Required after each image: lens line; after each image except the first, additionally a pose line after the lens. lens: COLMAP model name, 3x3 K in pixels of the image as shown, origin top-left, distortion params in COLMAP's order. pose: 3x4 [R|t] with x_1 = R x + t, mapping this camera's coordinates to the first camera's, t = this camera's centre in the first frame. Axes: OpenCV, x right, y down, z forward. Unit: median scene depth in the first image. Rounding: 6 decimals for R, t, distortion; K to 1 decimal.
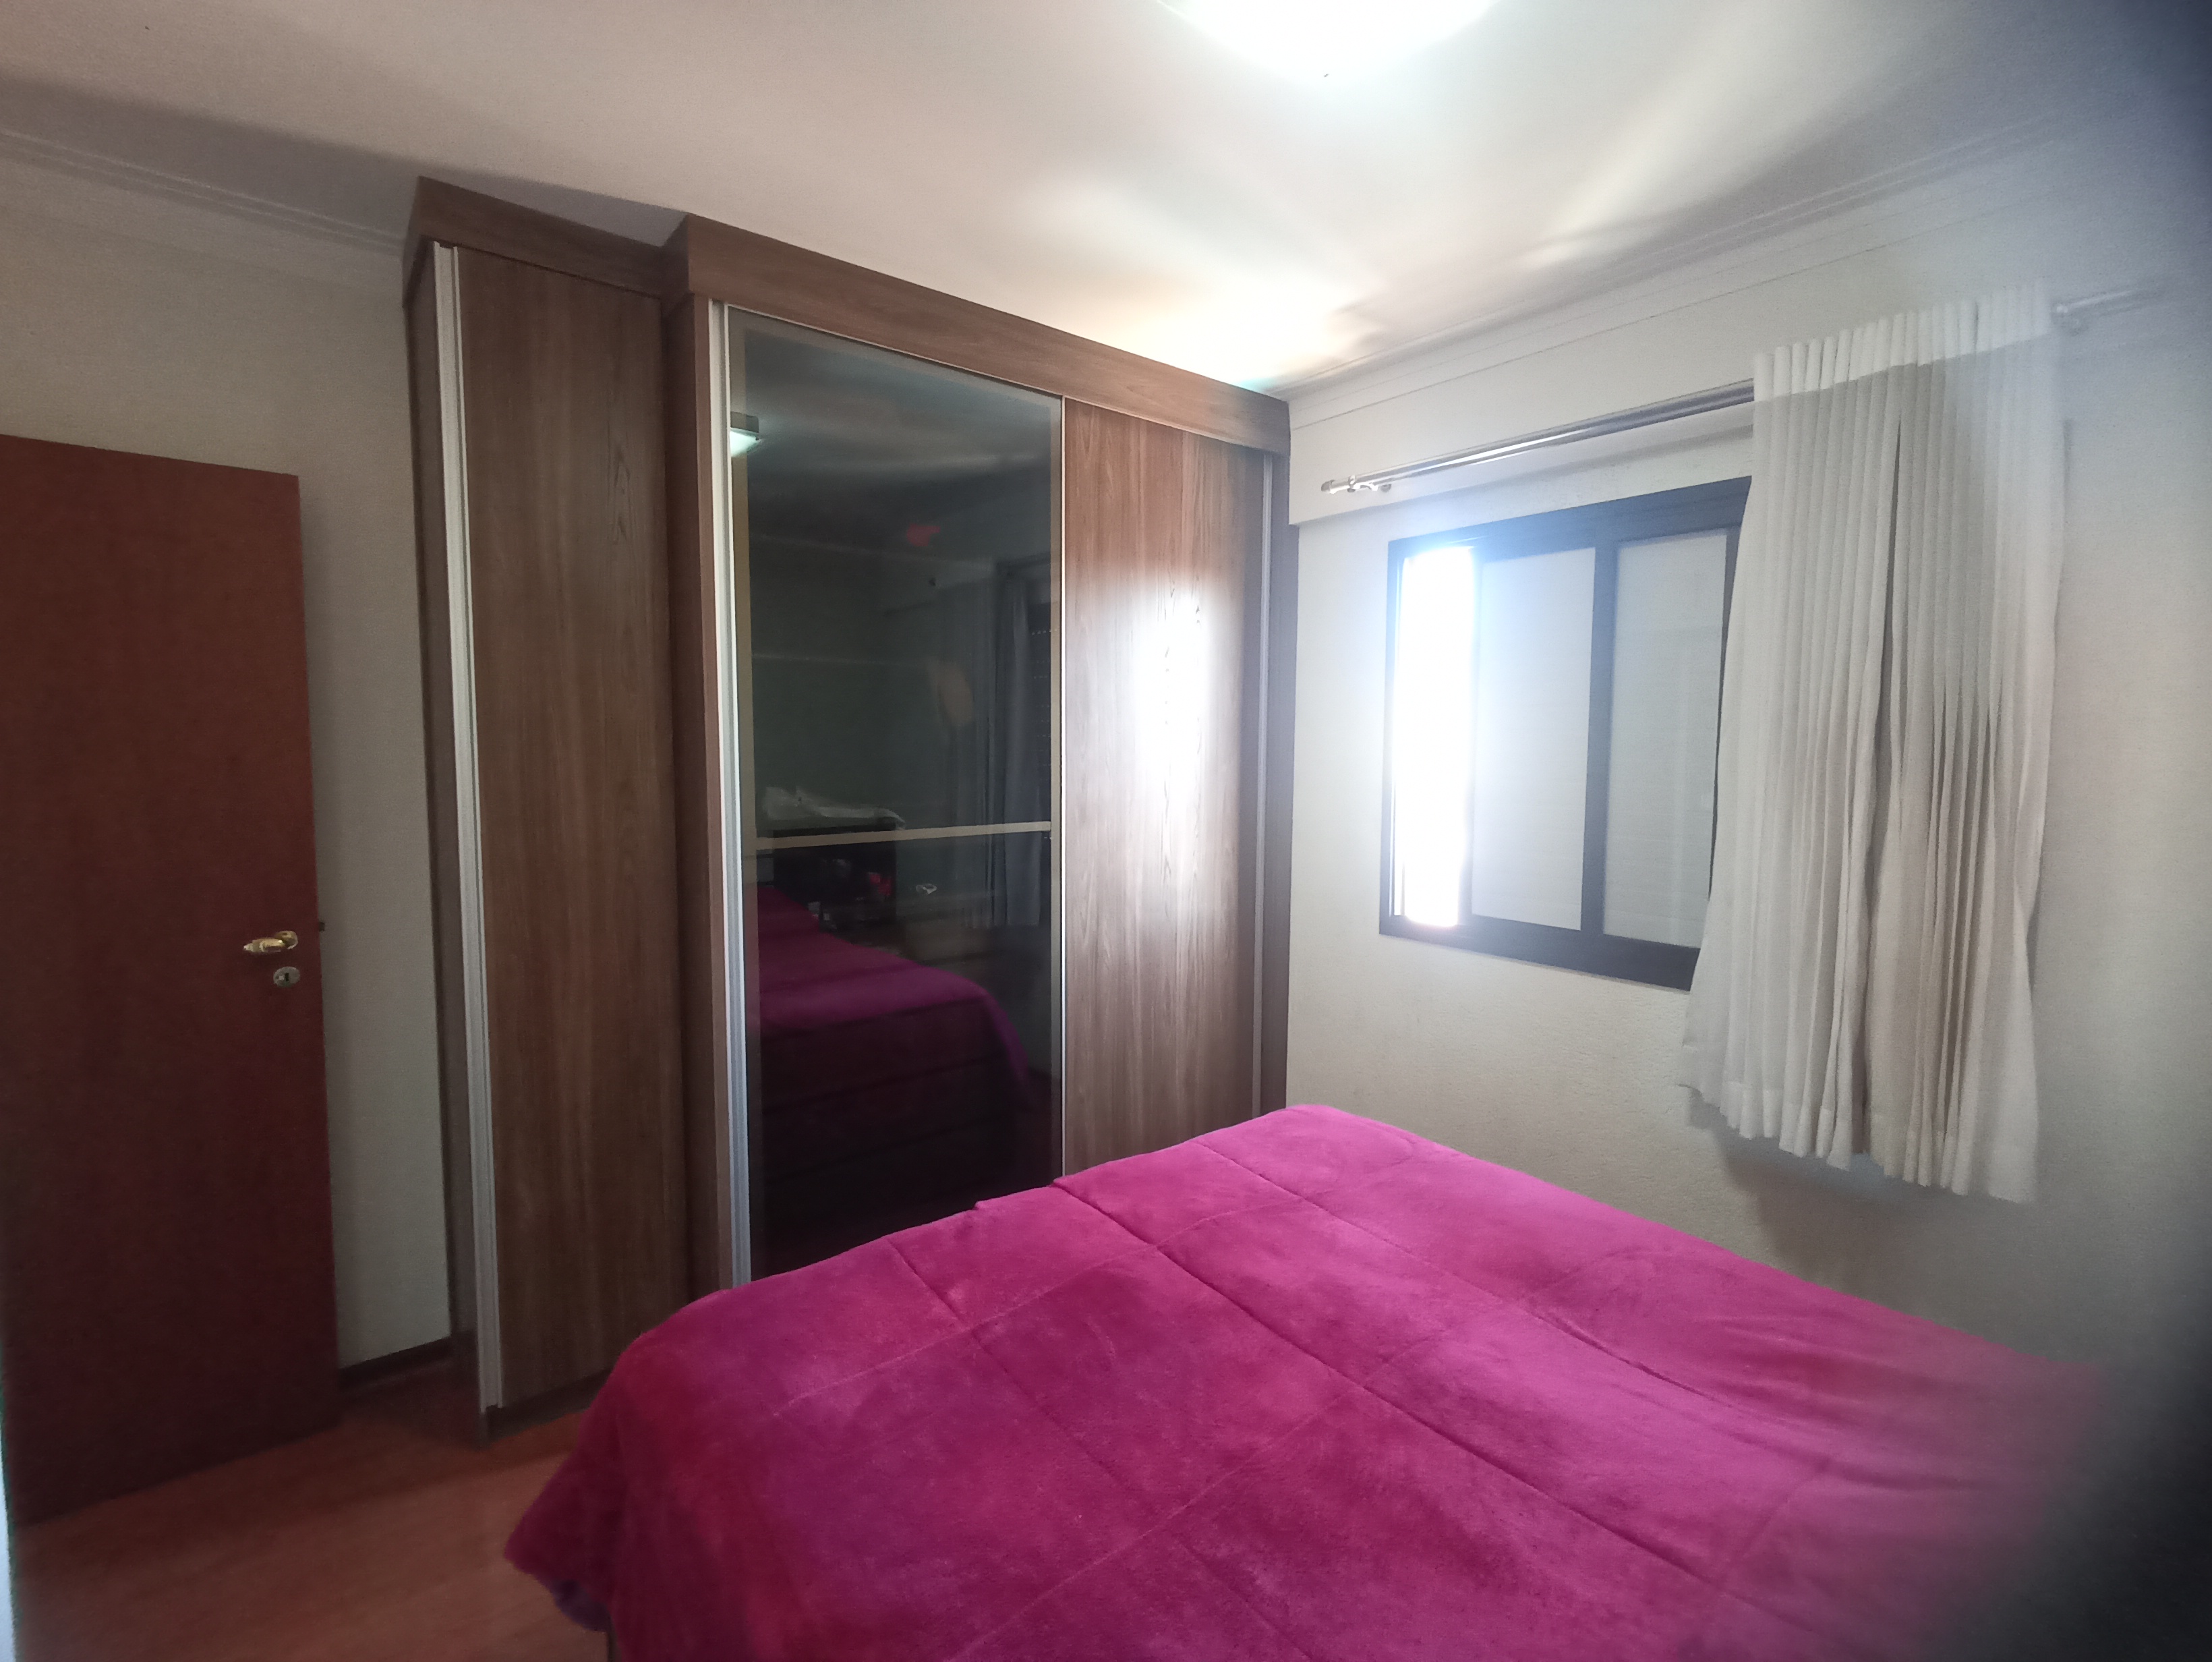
lens RADIAL K [[1013.2, 0, 1094.8], [0, 1013.2, 818.9], [0, 0, 1]] dist [0.010230, -0.010218]
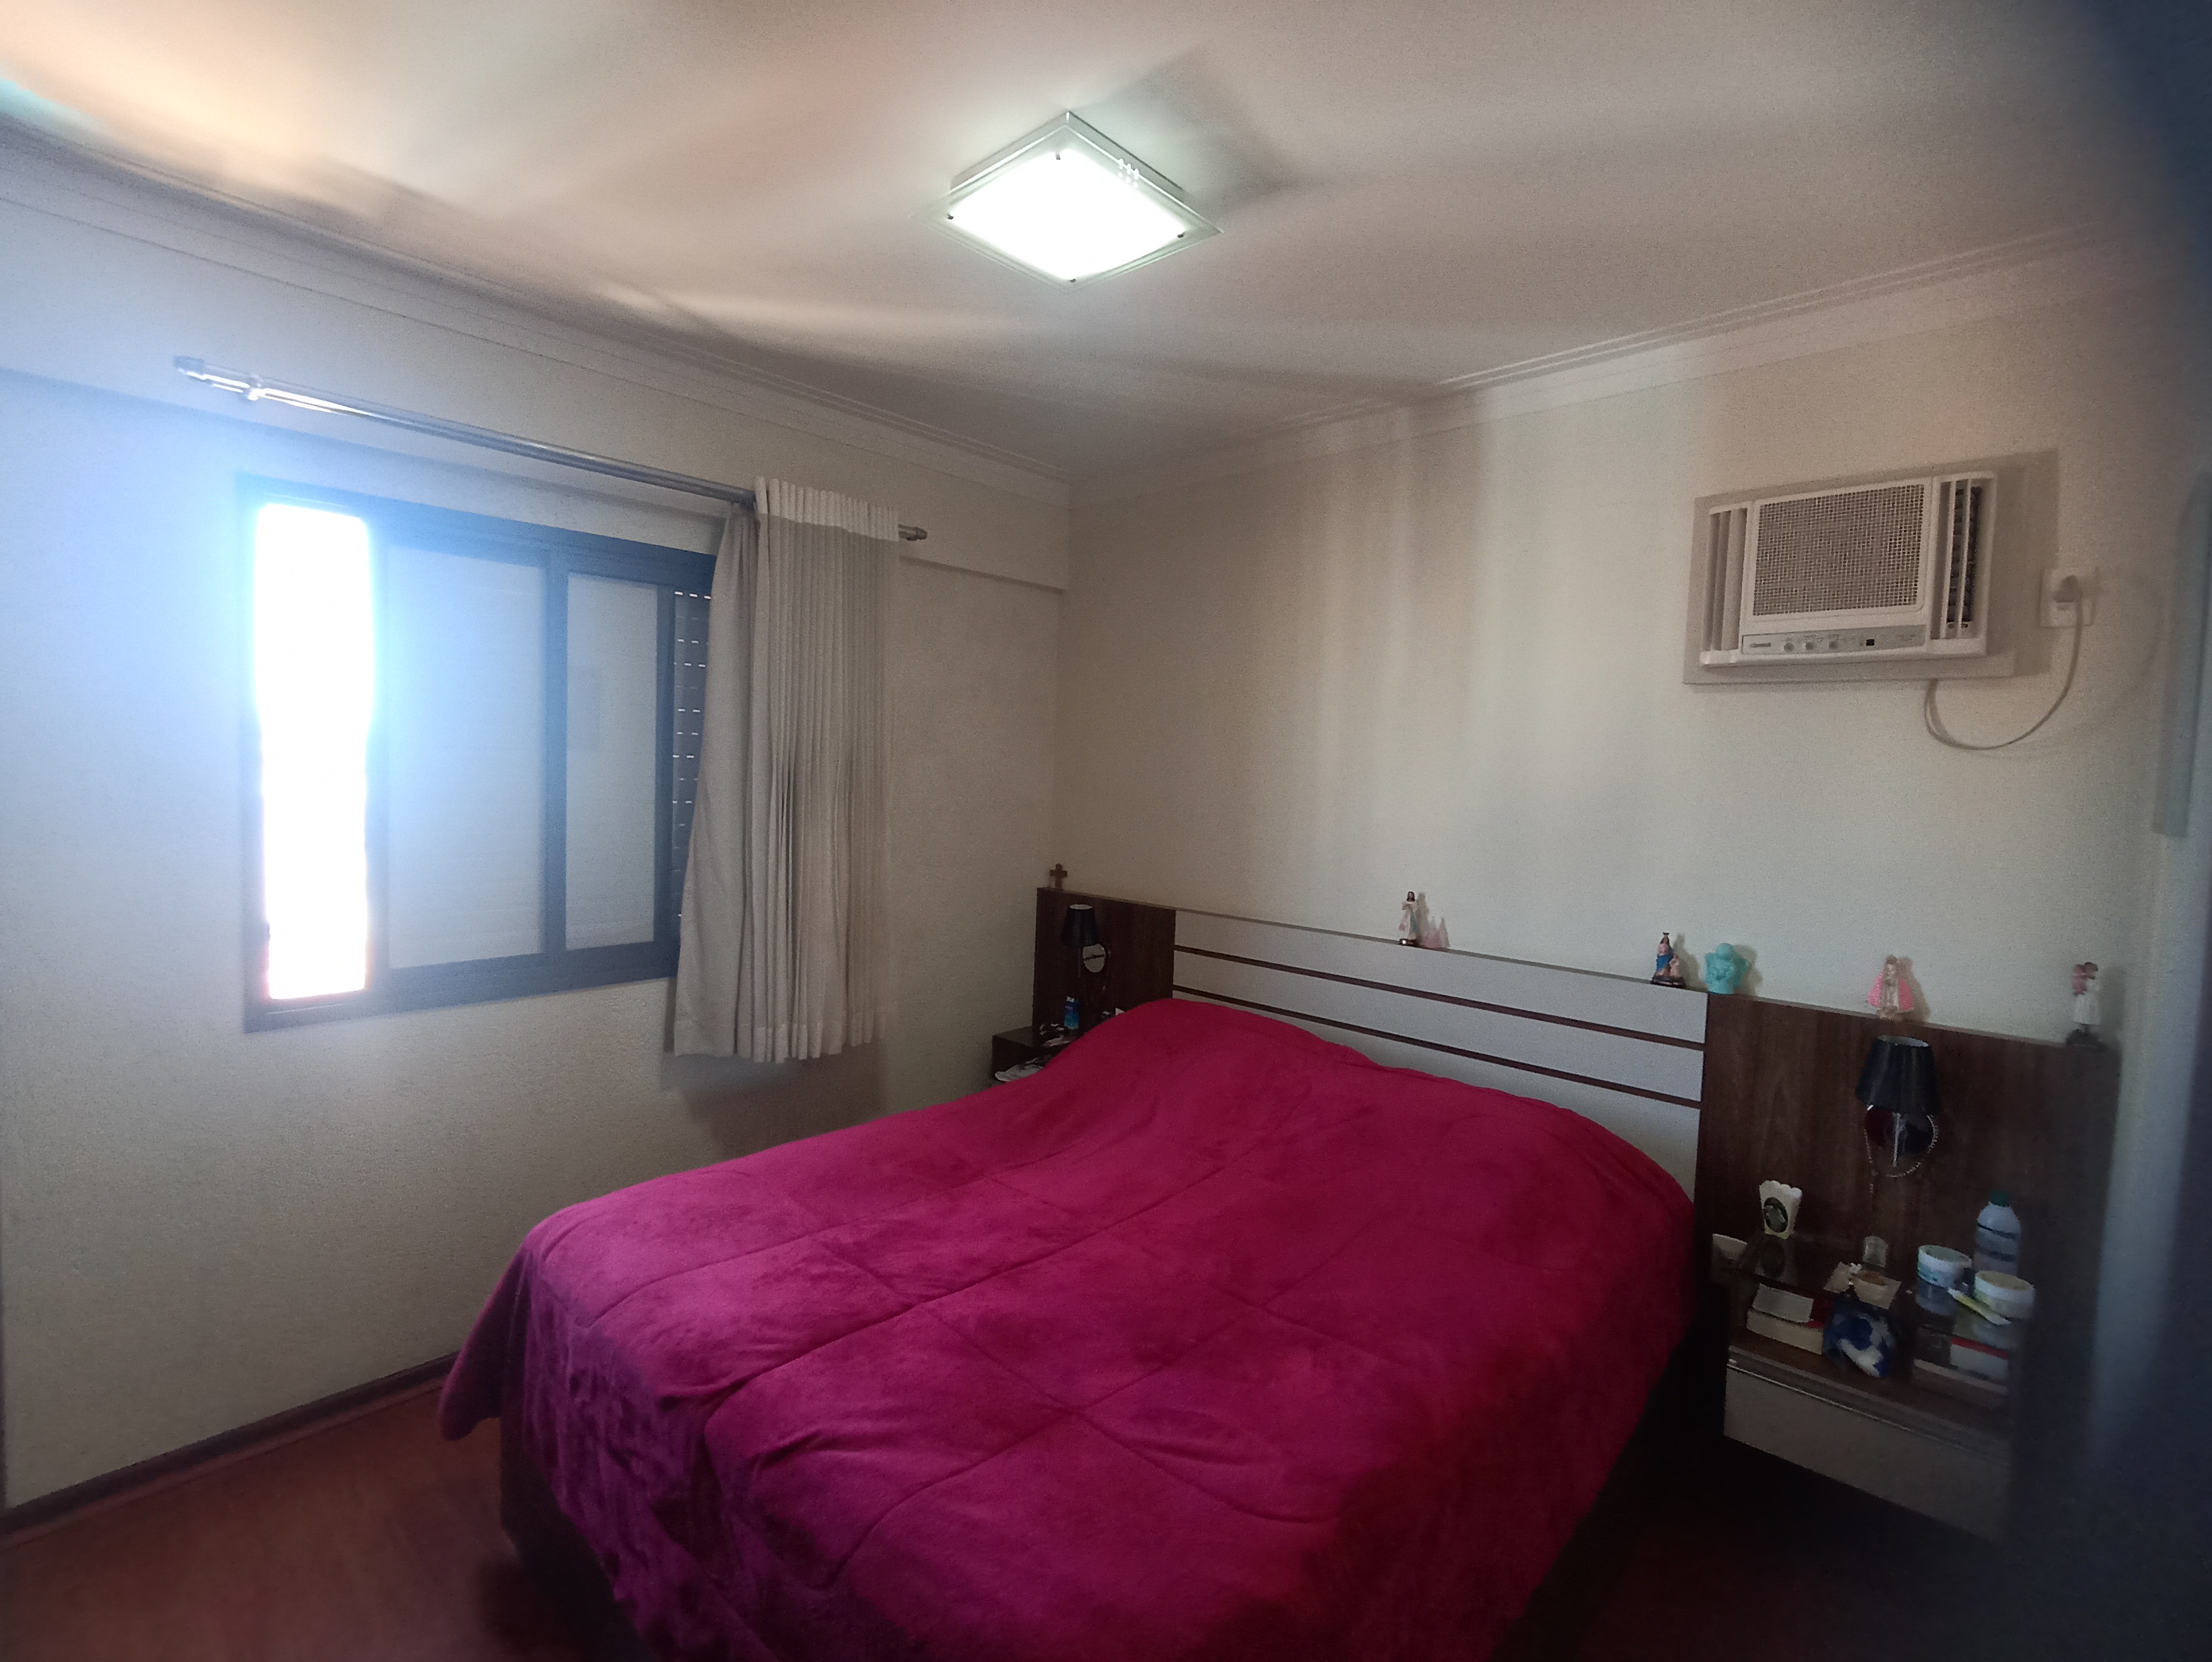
lens RADIAL K [[1013.2, 0, 1094.8], [0, 1013.2, 818.9], [0, 0, 1]] dist [0.010230, -0.010218]
pose [[-0.147740, -0.064694, 0.986908, -0.630603], [0.040687, 0.996616, 0.071421, -0.075191], [-0.988189, 0.050706, -0.144608, 0.660934]]
